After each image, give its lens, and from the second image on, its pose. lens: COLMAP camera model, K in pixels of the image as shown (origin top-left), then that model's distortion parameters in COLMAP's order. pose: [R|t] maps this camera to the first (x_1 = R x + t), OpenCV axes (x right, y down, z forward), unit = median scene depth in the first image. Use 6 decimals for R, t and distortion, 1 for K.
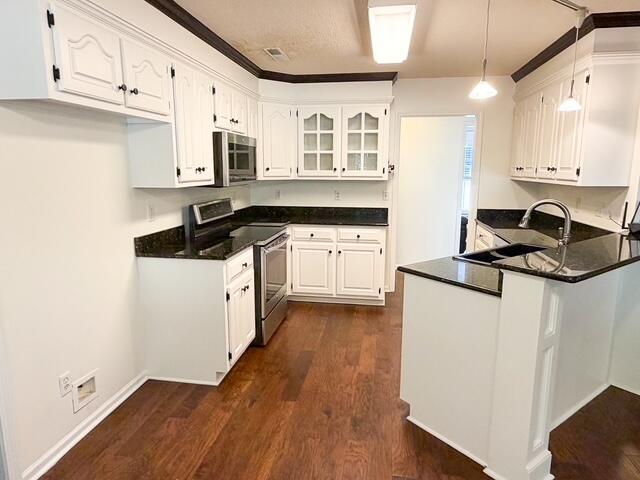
lens RADIAL K [[409.7, 0, 318.0], [0, 409.7, 241.6], [0, 0, 1]] dist [-0.002897, -0.003046]
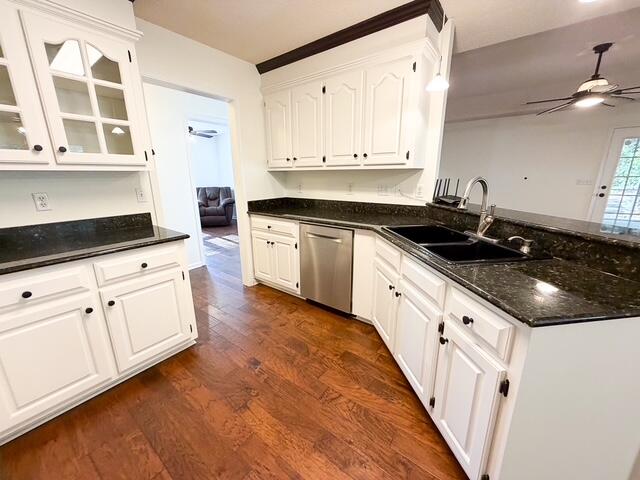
lens RADIAL K [[256.0, 0, 318.7], [0, 256.0, 239.3], [0, 0, 1]] dist [0.001939, -0.000139]
pose [[0.474203, -0.225065, 0.851162, -0.086412], [0.163144, 0.972493, 0.166256, -0.067972], [-0.865168, 0.060023, 0.497877, 0.573821]]
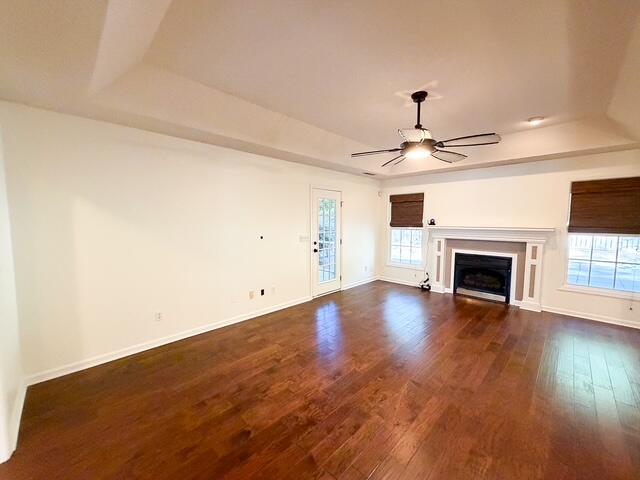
lens RADIAL K [[256.0, 0, 320.9], [0, 256.0, 240.5], [0, 0, 1]] dist [0.001939, -0.000139]
pose [[-0.822861, -0.040618, 0.566789, 0.798767], [0.101469, 0.970908, 0.216891, -0.152520], [-0.559110, 0.235983, -0.794801, 0.920324]]
